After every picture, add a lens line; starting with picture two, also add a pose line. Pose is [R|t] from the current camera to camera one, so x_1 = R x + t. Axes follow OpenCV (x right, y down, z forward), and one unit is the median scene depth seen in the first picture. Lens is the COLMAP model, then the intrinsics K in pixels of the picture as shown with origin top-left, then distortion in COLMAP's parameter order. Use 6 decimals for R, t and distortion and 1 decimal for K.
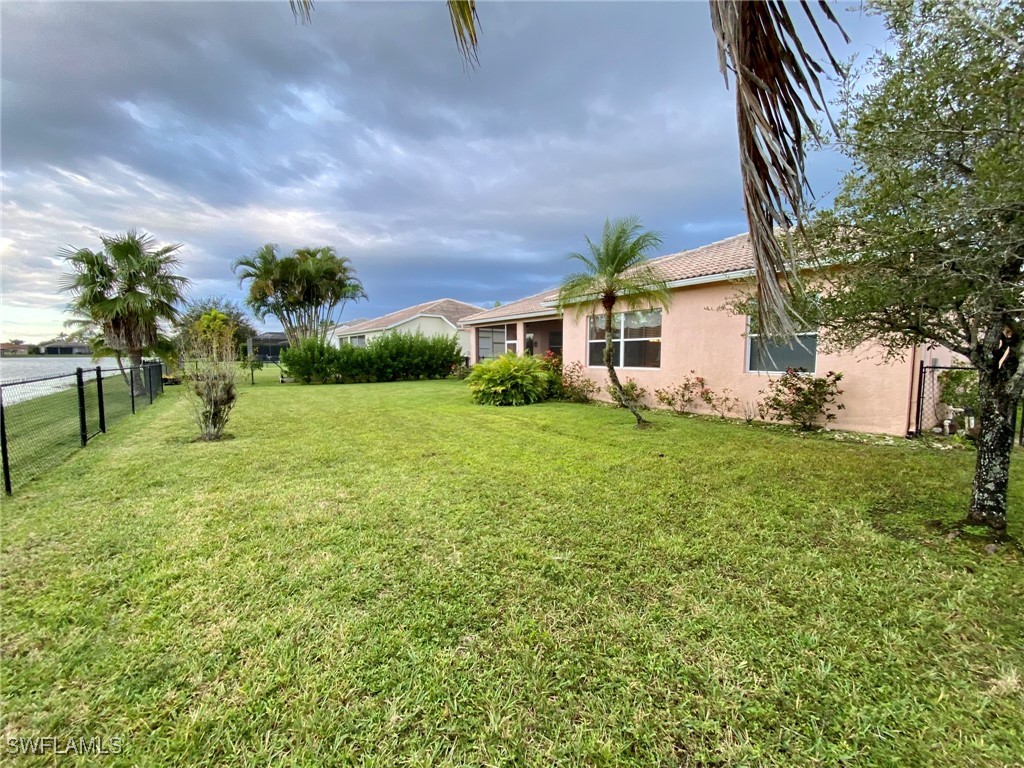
lens RADIAL K [[415.3, 0, 508.3], [0, 415.3, 388.1], [0, 0, 1]] dist [0.021109, -0.023077]
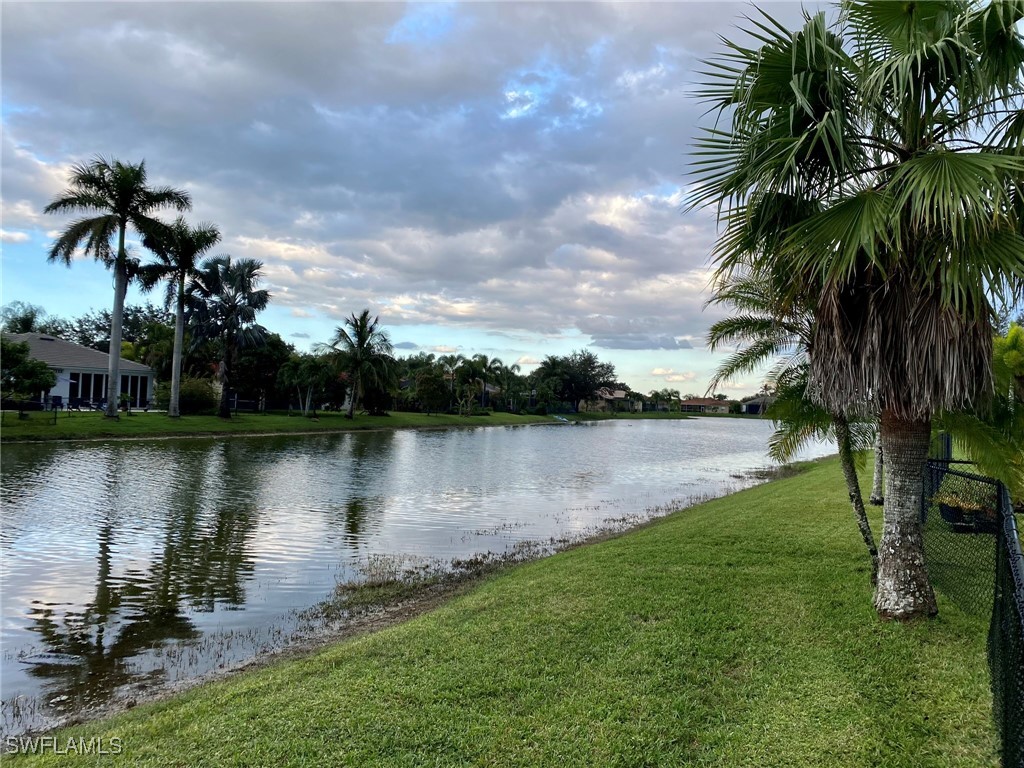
lens RADIAL K [[773.9, 0, 509.0], [0, 773.9, 379.7], [0, 0, 1]] dist [-0.000829, -0.005404]
pose [[0.413008, -0.024252, -0.910404, -0.581807], [-0.096885, 0.992803, -0.070400, -0.058899], [0.905559, 0.117280, 0.407686, 0.602401]]
